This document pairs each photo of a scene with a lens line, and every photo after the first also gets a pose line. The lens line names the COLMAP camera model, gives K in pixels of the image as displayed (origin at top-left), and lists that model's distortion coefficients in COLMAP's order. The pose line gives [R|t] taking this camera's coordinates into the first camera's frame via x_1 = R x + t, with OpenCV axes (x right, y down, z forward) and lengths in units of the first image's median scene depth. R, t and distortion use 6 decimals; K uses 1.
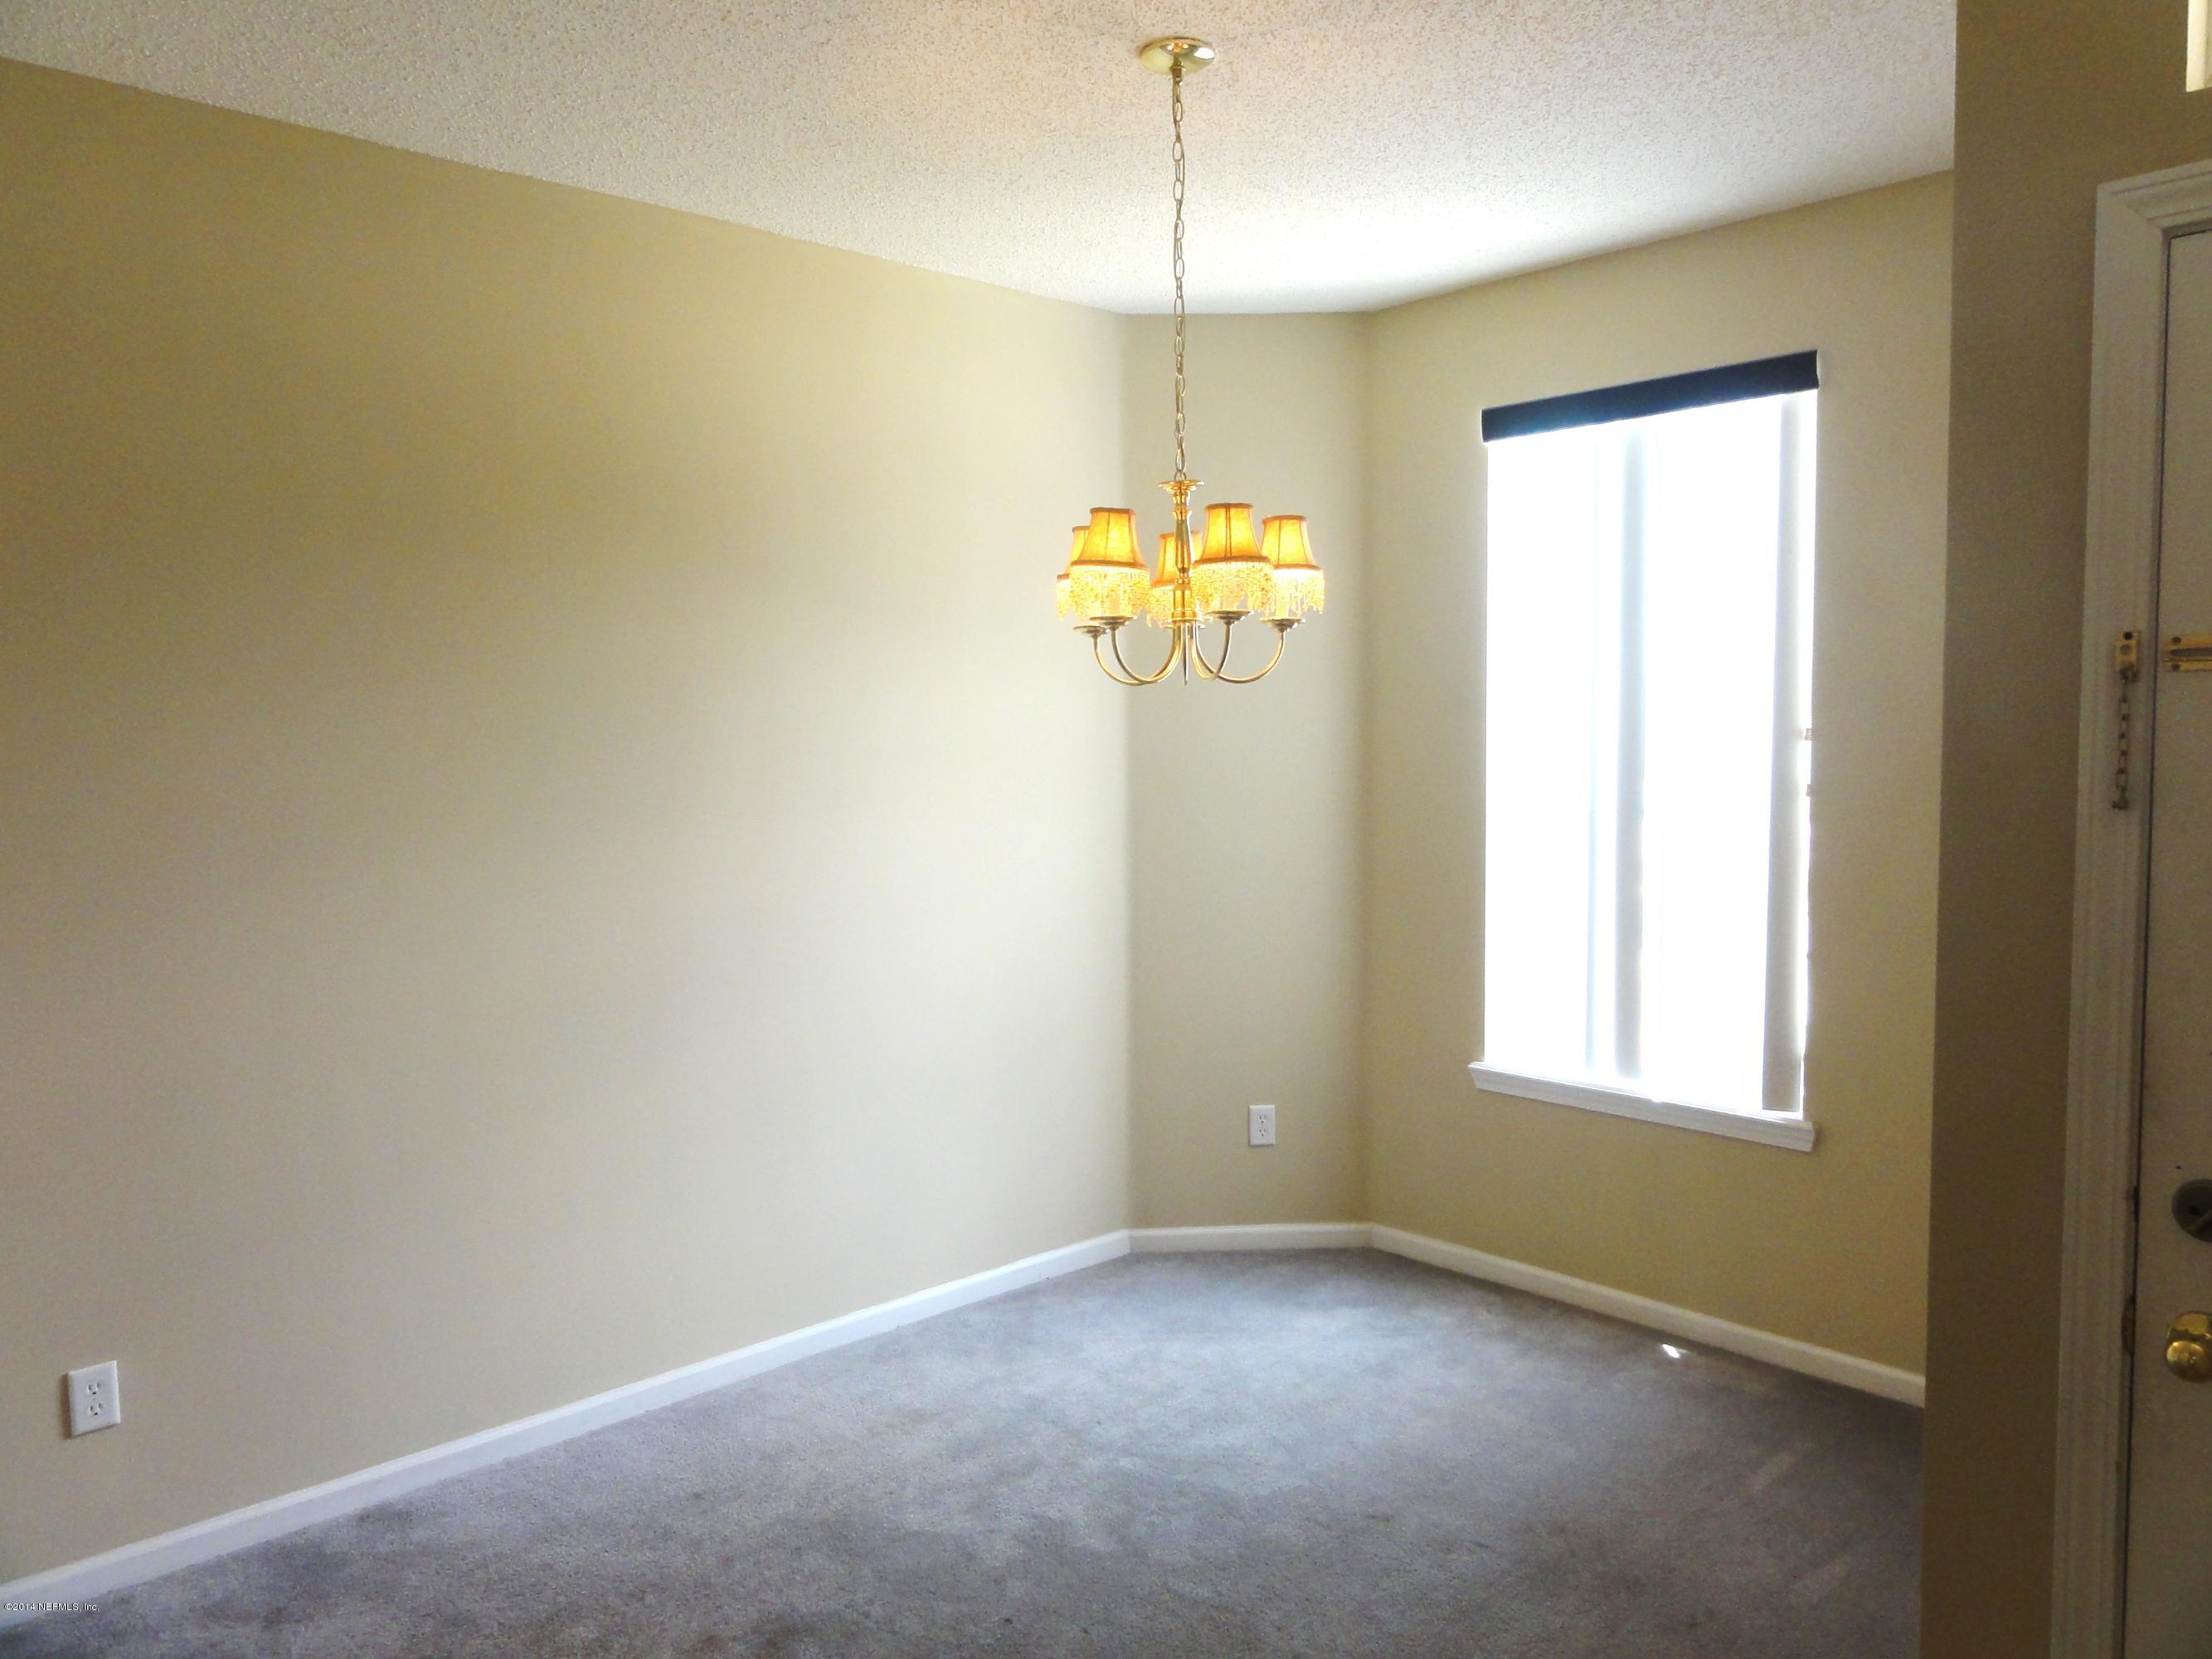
lens RADIAL K [[1573.5, 0, 1114.9], [0, 1573.5, 826.6], [0, 0, 1]] dist [0.003407, 0.001466]
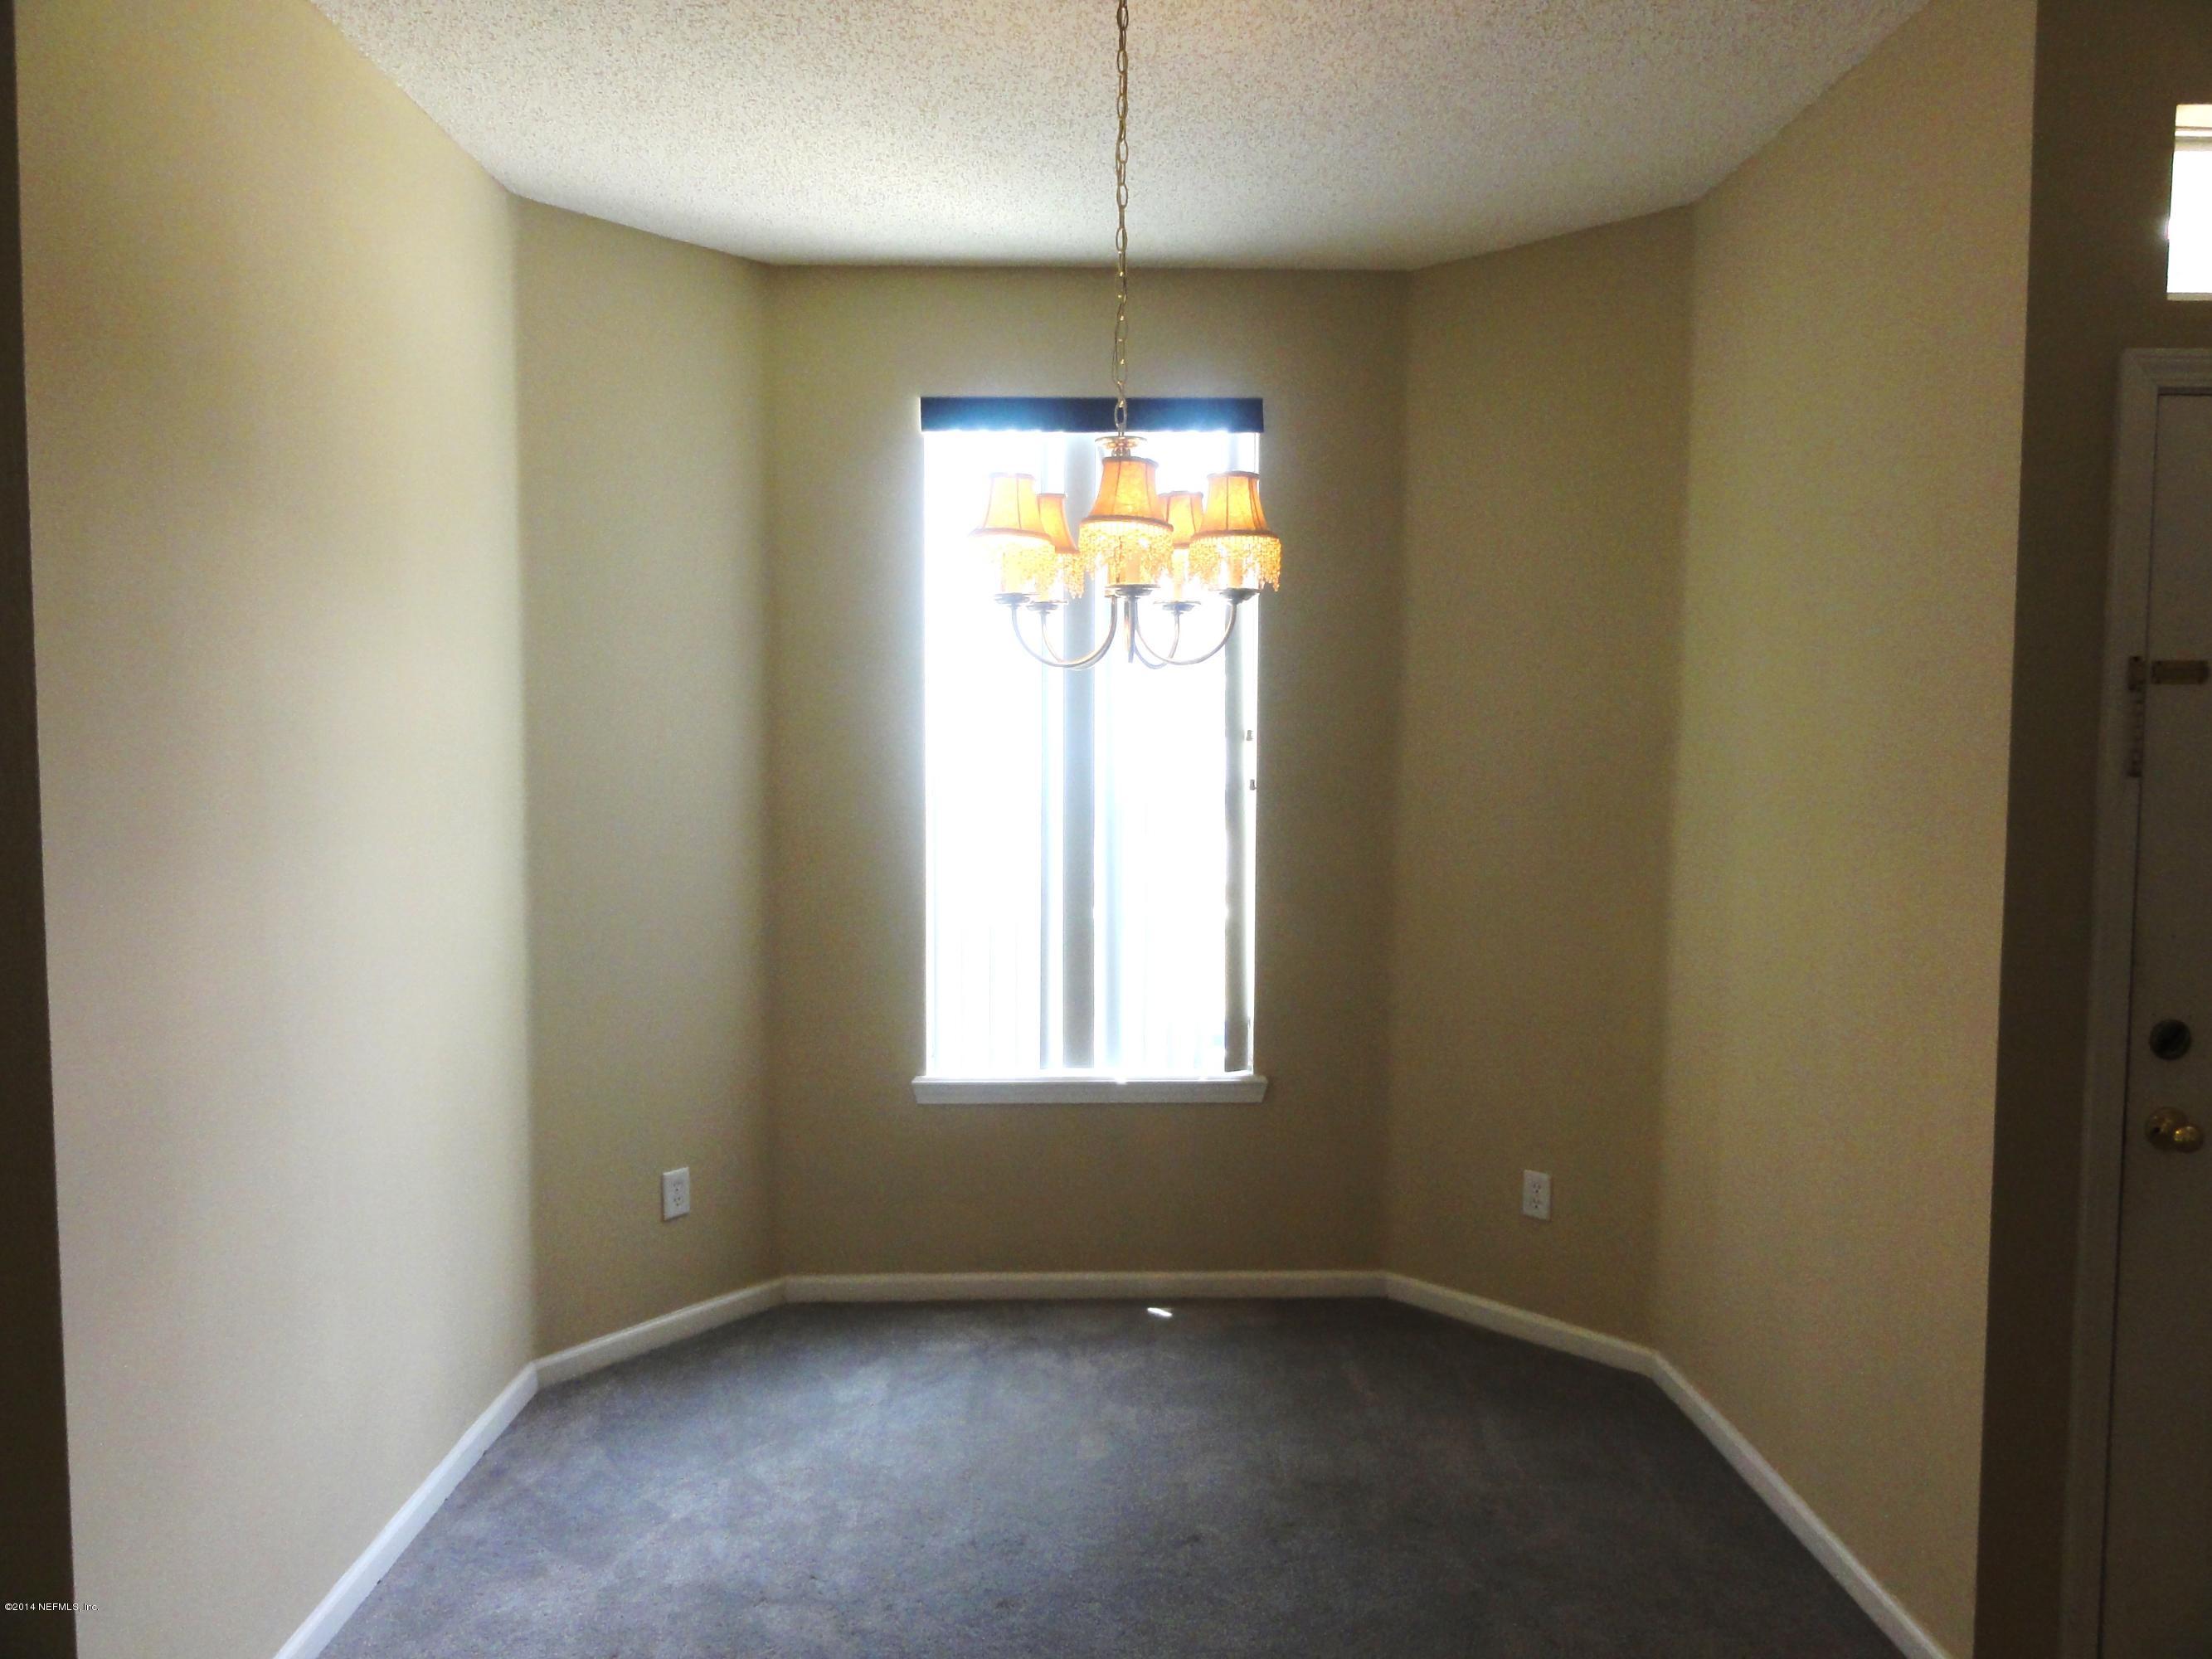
lens RADIAL K [[1573.5, 0, 1114.9], [0, 1573.5, 826.6], [0, 0, 1]] dist [0.003407, 0.001466]
pose [[0.662106, -0.034065, 0.748636, -0.450404], [0.041111, 0.999113, 0.009103, -0.006829], [-0.748282, 0.024750, 0.662919, 0.304049]]
